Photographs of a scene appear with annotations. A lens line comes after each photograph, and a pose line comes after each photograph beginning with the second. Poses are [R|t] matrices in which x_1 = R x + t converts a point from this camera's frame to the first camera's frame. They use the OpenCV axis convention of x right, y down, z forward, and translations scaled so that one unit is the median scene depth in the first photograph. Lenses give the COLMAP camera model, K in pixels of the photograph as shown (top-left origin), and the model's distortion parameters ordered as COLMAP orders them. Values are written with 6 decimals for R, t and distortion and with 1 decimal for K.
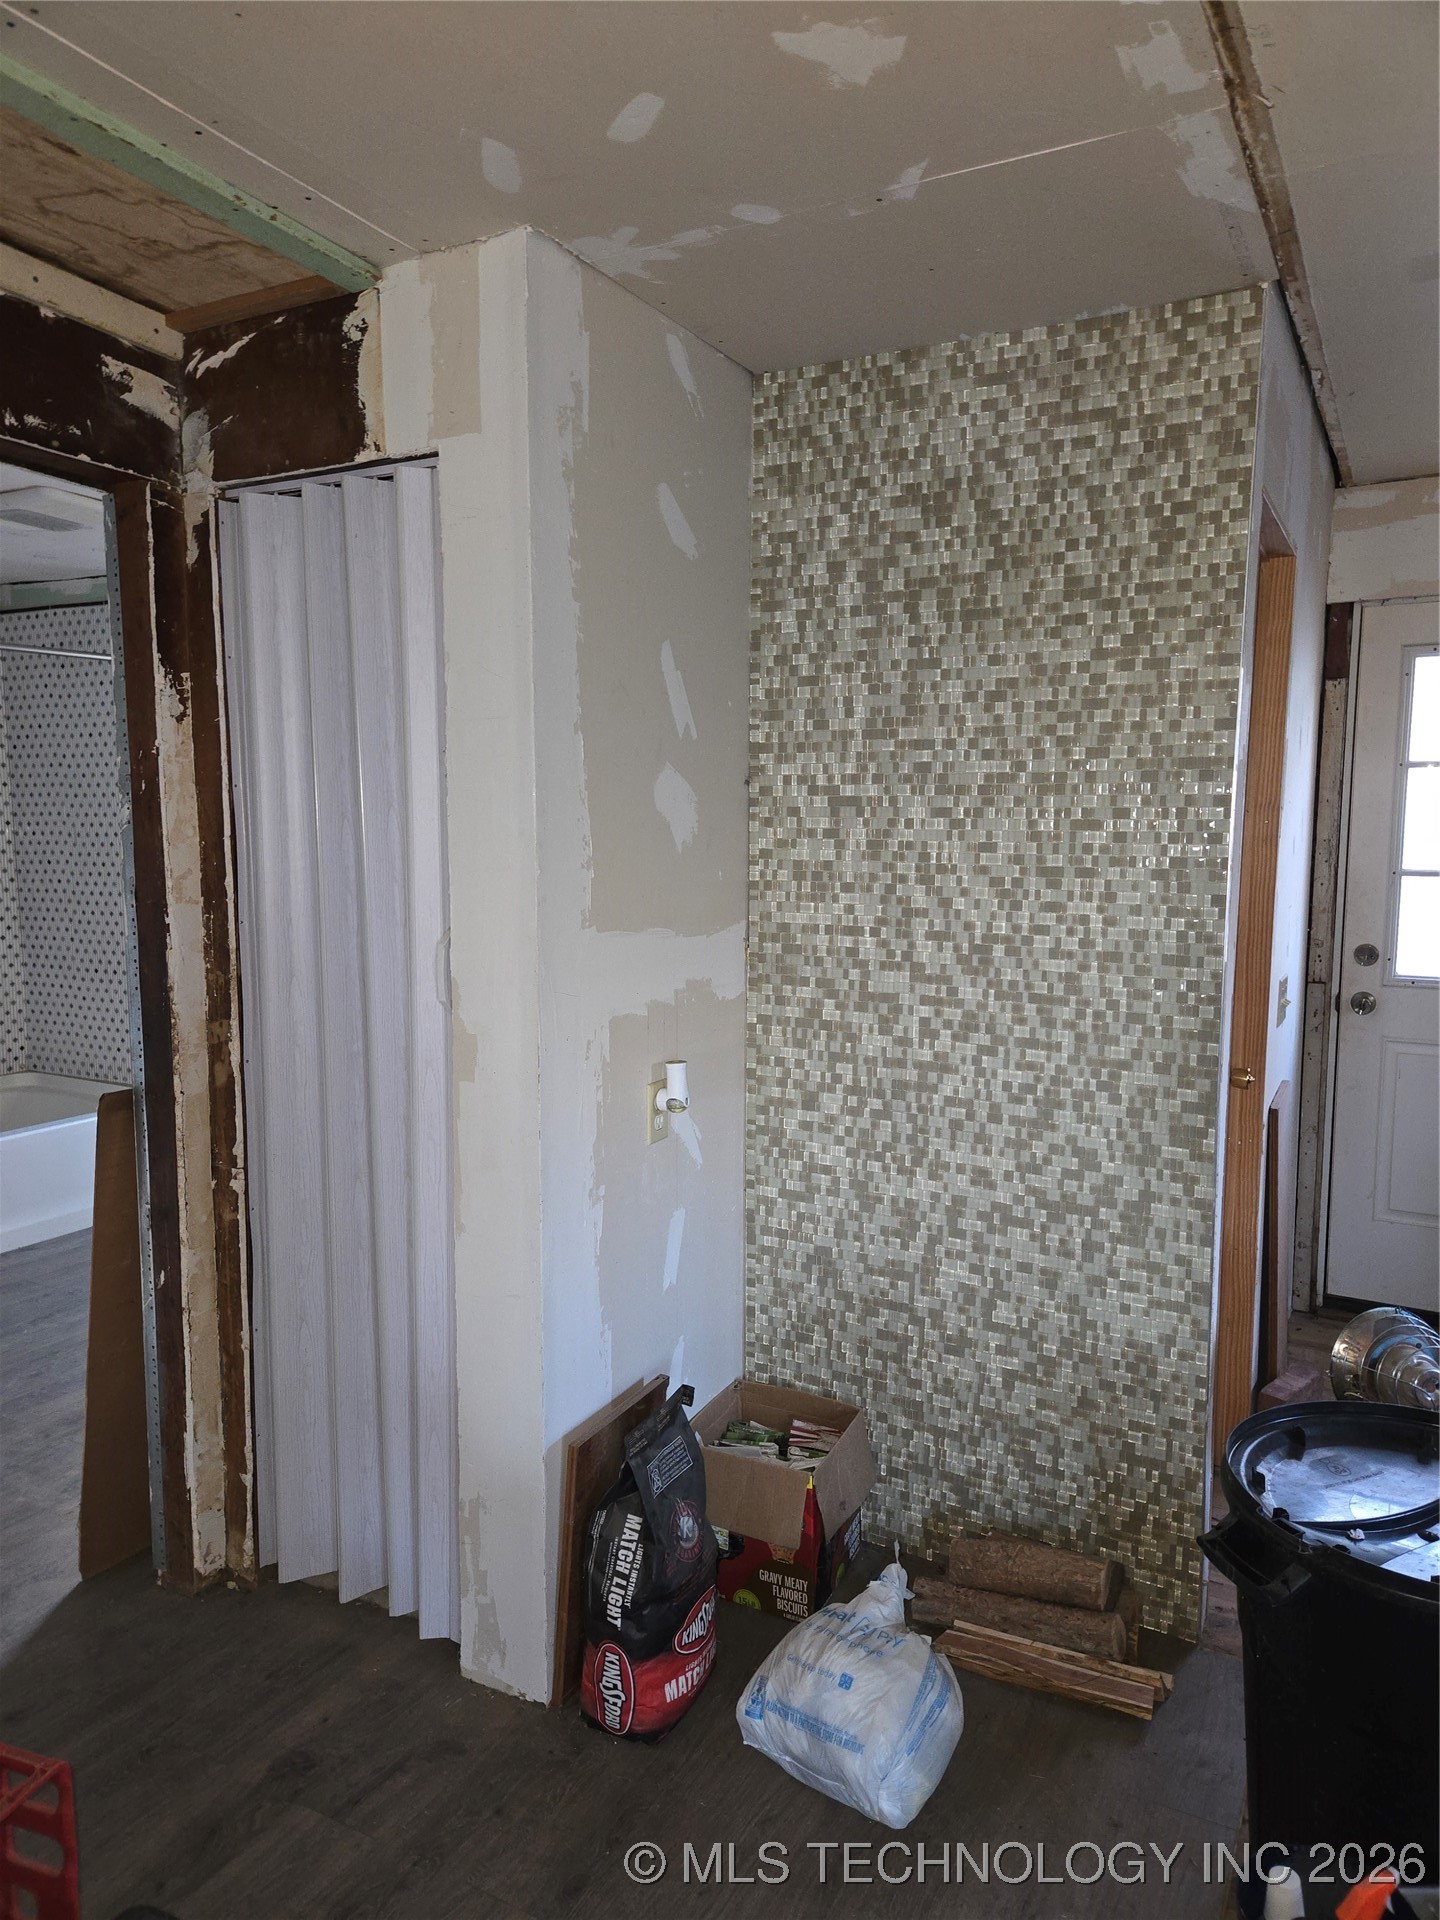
lens RADIAL K [[1298.4, 0, 713.4], [0, 1298.4, 977.5], [0, 0, 1]] dist [0.080131, -0.081982]
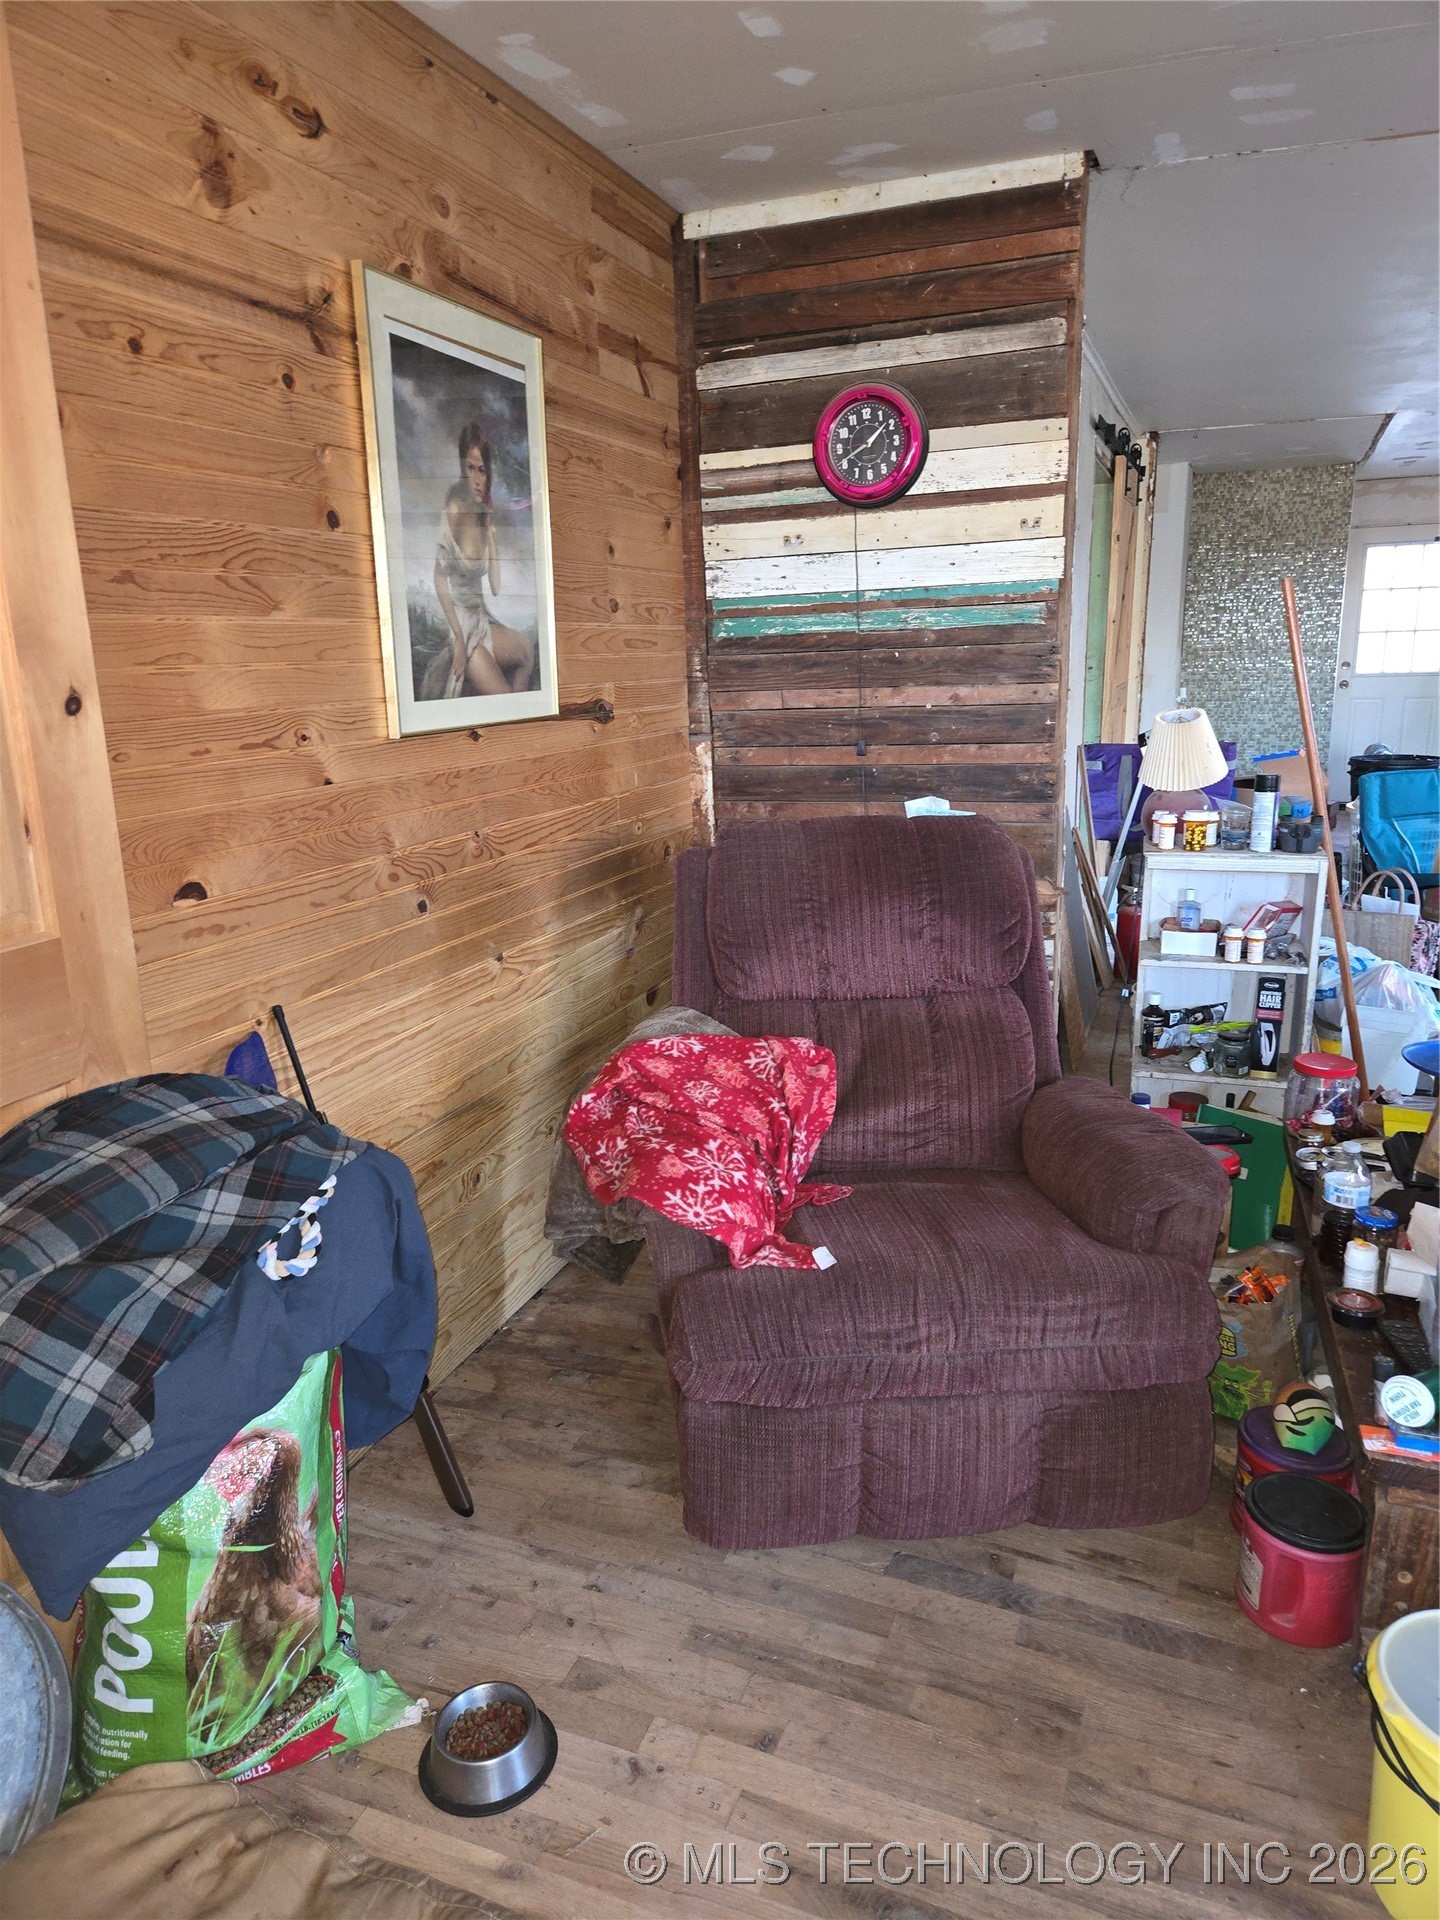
lens RADIAL K [[1298.4, 0, 713.4], [0, 1298.4, 977.5], [0, 0, 1]] dist [0.080131, -0.081982]
pose [[0.992884, -0.056073, 0.105062, -1.631048], [0.042125, 0.990544, 0.130567, 0.310815], [-0.111390, -0.125212, 0.985857, -2.335972]]
